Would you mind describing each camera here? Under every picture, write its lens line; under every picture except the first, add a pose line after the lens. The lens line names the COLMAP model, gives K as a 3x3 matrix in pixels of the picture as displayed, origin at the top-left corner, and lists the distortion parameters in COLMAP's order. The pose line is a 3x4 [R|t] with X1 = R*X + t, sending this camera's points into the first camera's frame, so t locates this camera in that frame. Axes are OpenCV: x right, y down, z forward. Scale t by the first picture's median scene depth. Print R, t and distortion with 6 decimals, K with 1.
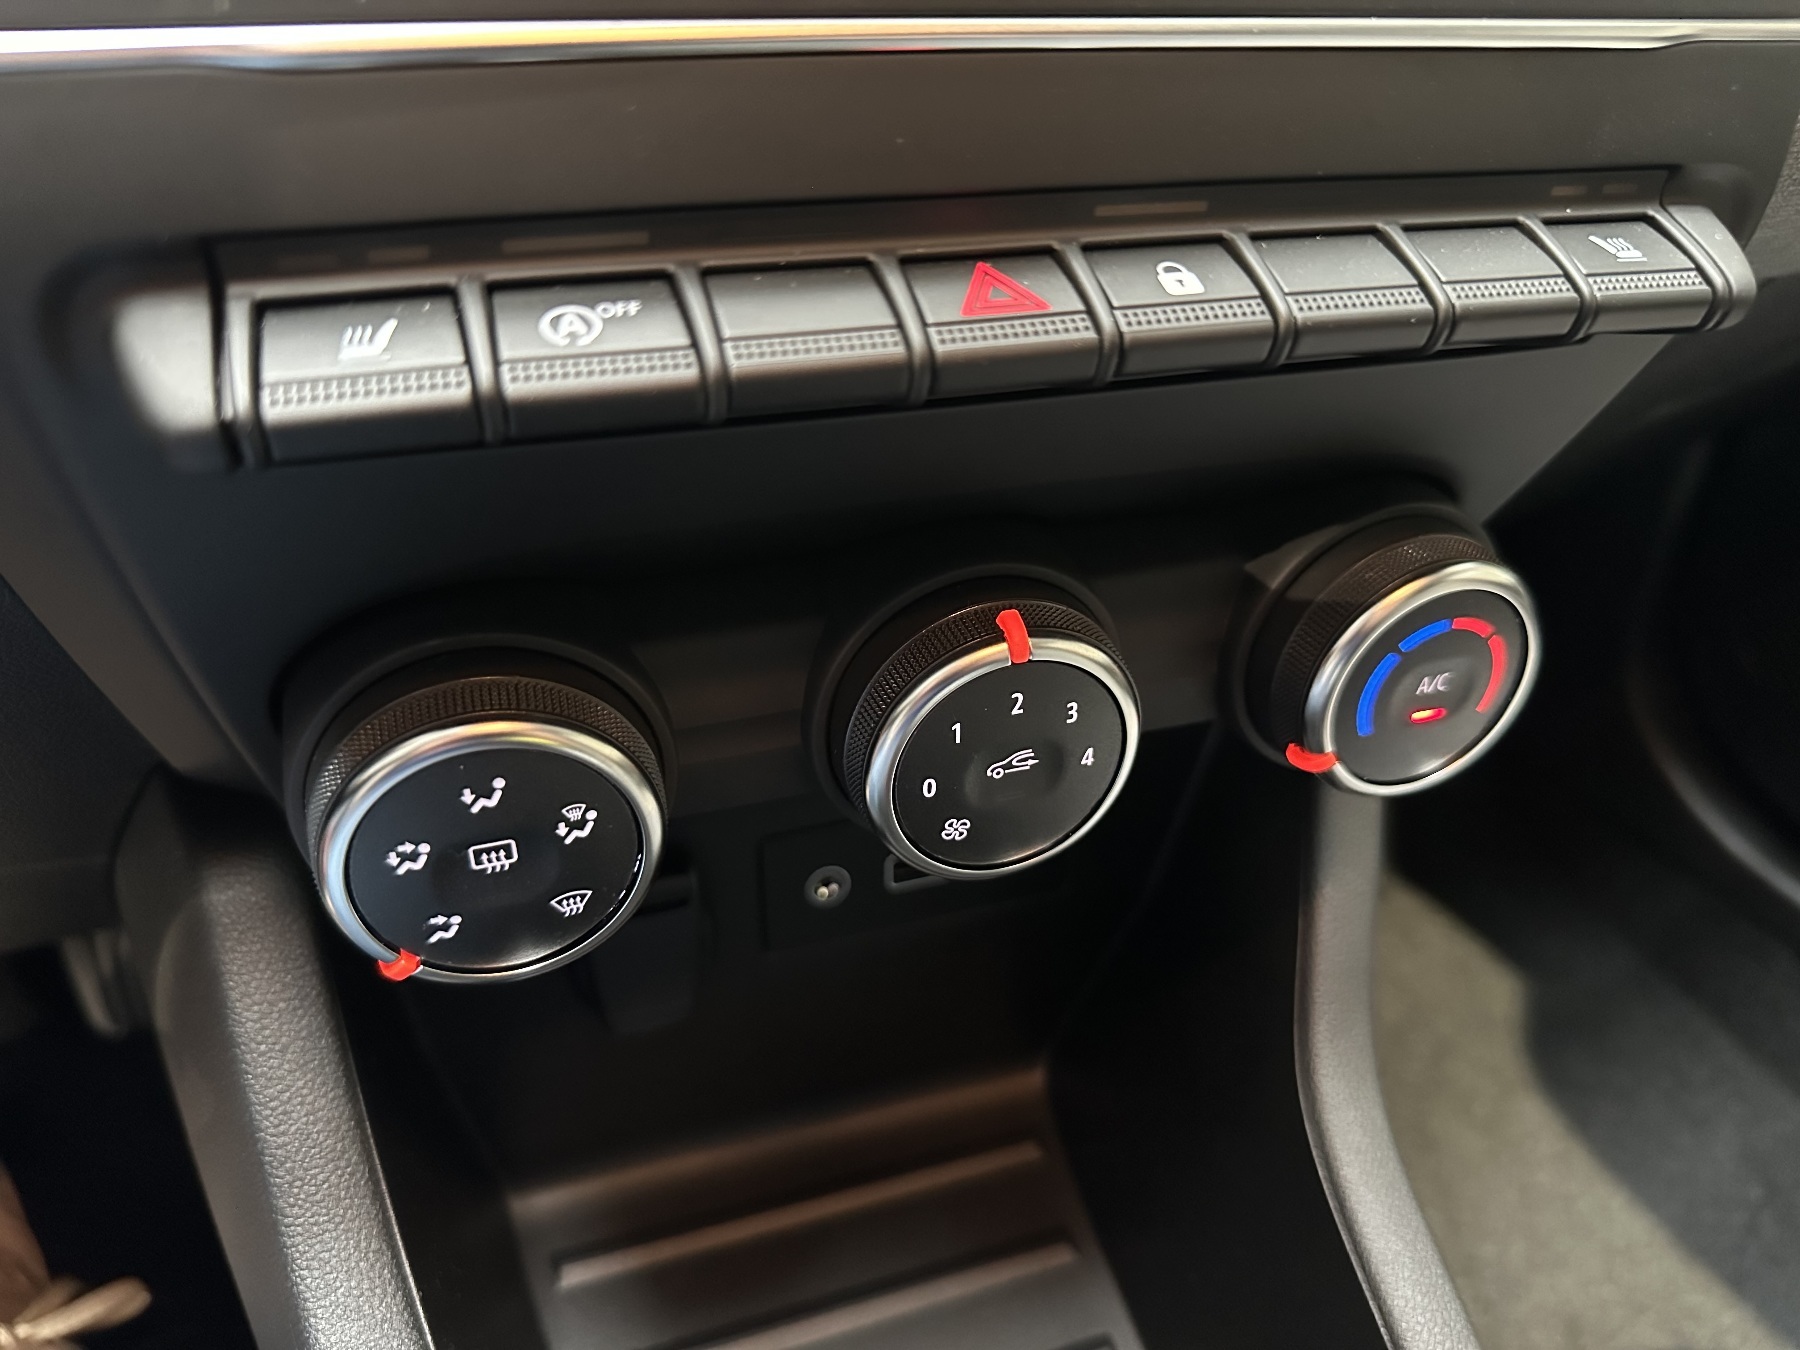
lens RADIAL K [[1253.6, 0, 900.0], [0, 1253.6, 675.0], [0, 0, 1]] dist [0.186945, -0.261745]
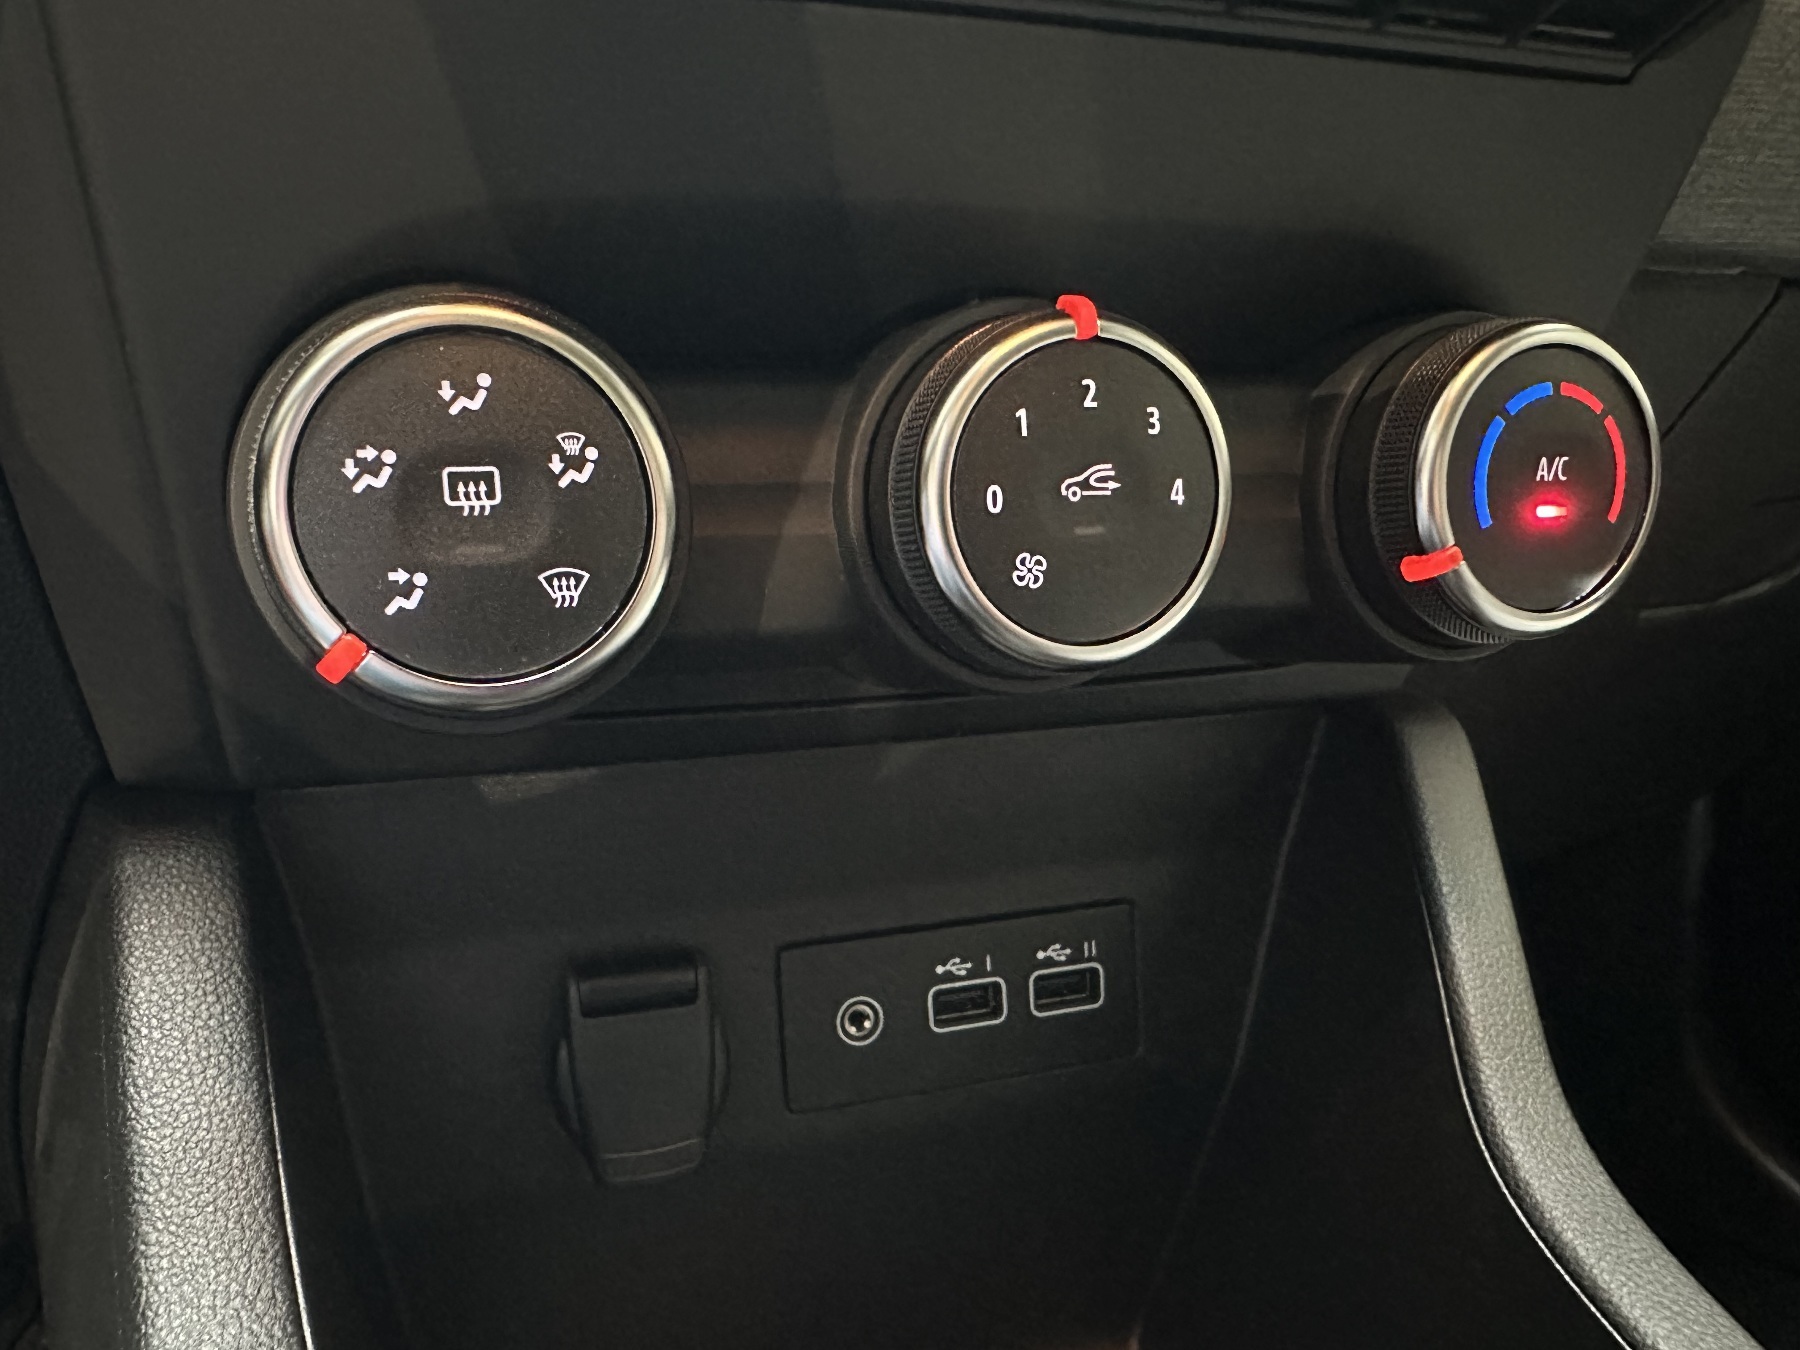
lens RADIAL K [[1274.9, 0, 900.0], [0, 1274.9, 675.0], [0, 0, 1]] dist [0.069204, -0.071199]
pose [[0.998445, -0.055277, 0.007152, -0.054866], [0.053742, 0.920697, -0.386559, 0.553236], [0.014783, 0.386343, 0.922237, 0.278239]]
